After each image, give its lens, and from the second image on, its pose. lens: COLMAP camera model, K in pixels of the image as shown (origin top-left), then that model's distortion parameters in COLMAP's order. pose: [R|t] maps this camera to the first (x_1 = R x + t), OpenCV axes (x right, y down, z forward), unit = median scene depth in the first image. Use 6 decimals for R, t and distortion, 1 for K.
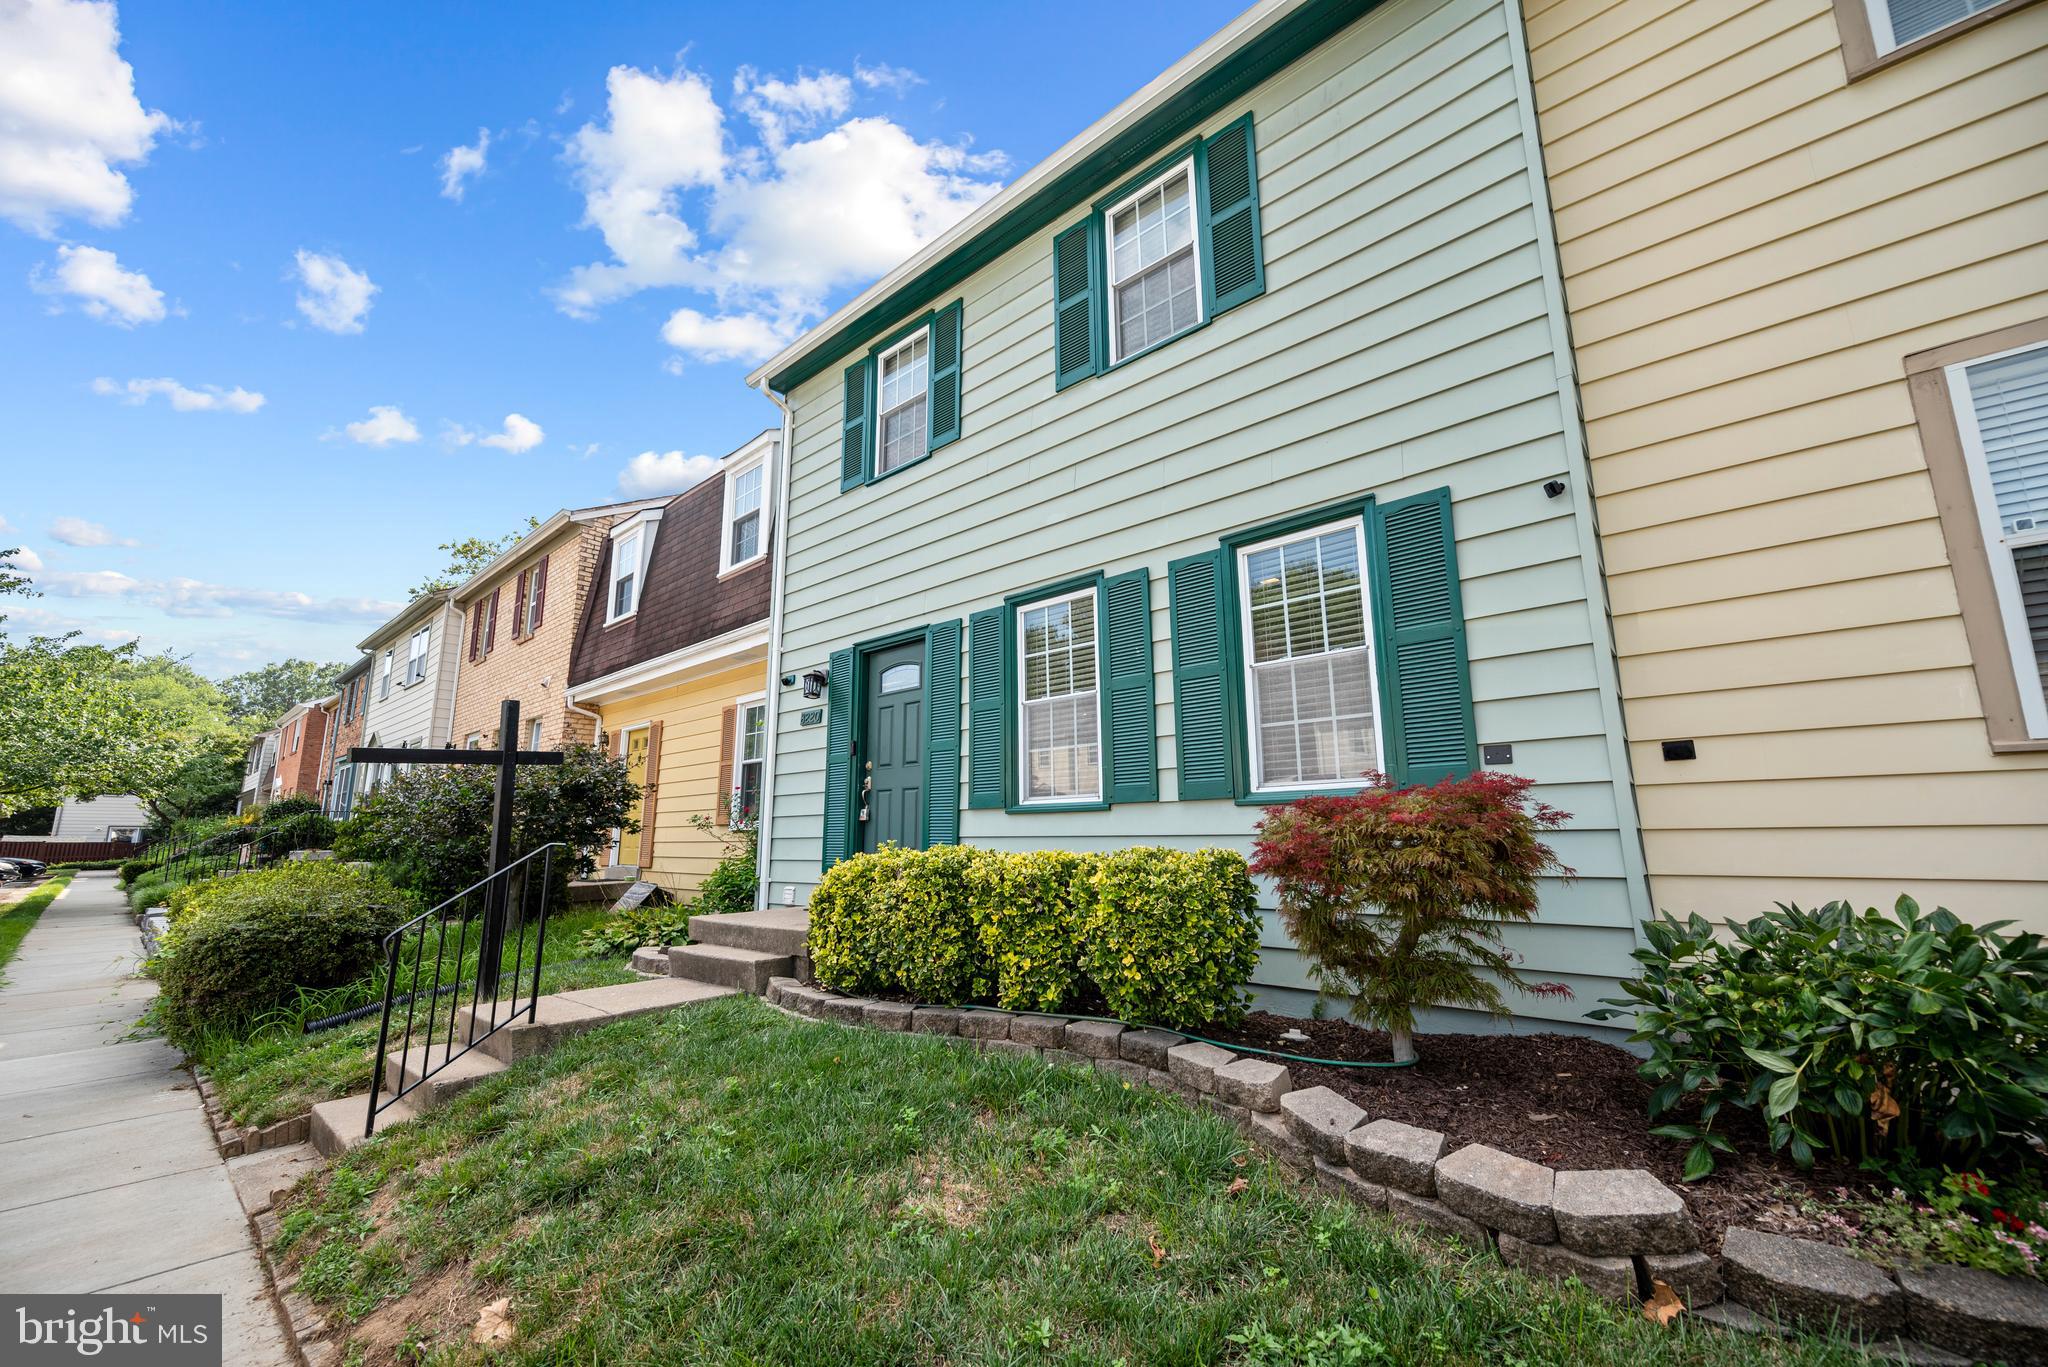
lens RADIAL K [[825.2, 0, 1020.9], [0, 825.2, 683.7], [0, 0, 1]] dist [-0.002555, -0.000020]
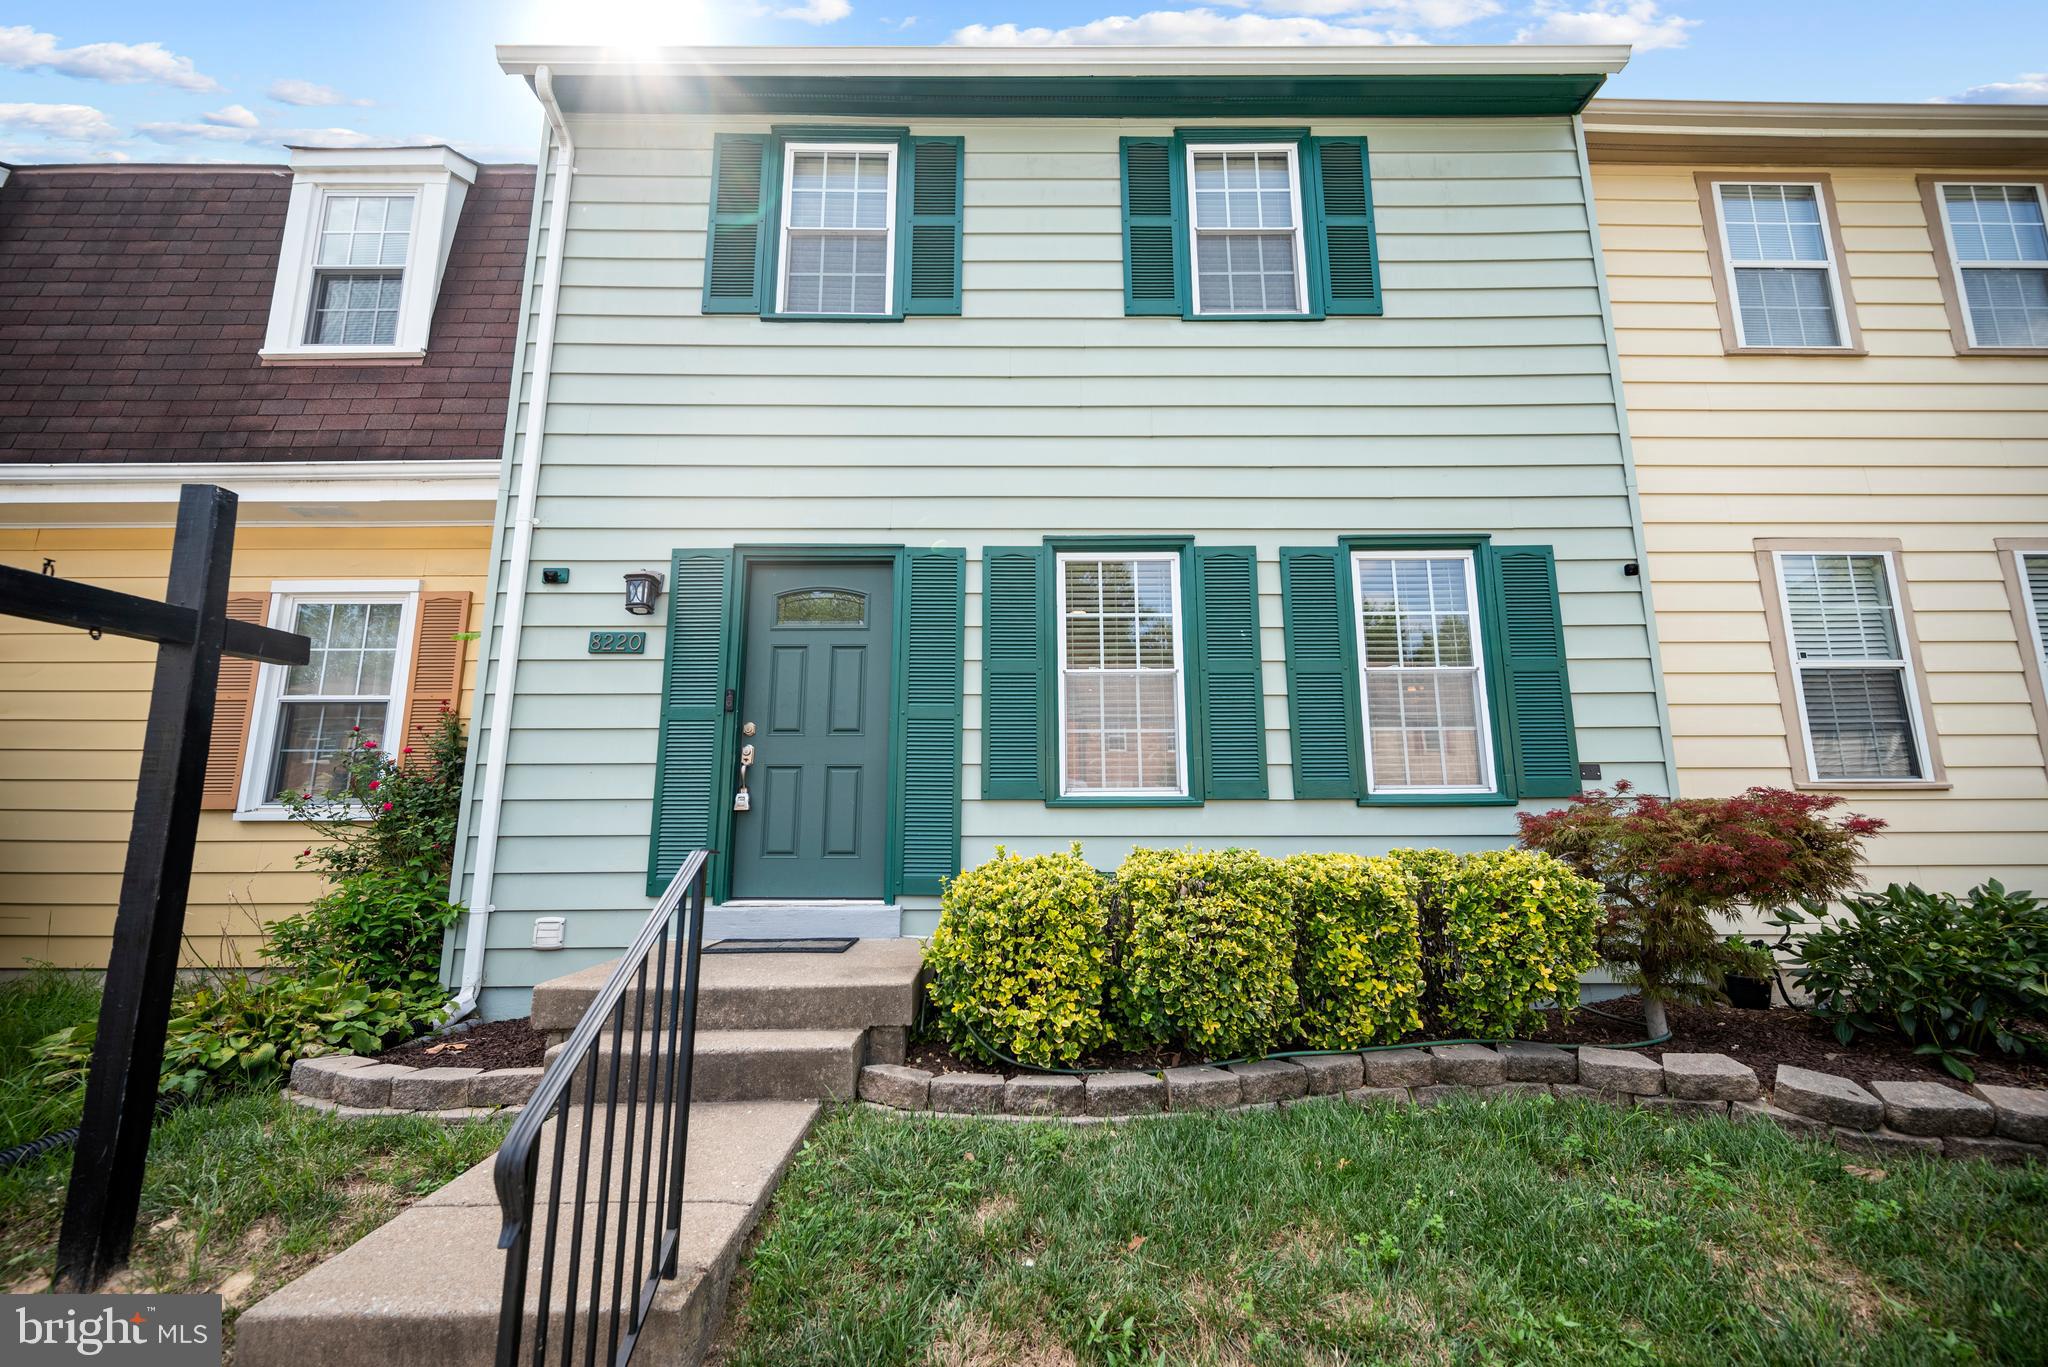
lens RADIAL K [[825.2, 0, 1023.8], [0, 825.2, 686.8], [0, 0, 1]] dist [-0.002555, -0.000020]
pose [[0.732916, 0.125222, 0.668696, -0.611901], [-0.128930, 0.990668, -0.044203, 0.086063], [-0.667991, -0.053818, 0.742221, 0.460305]]
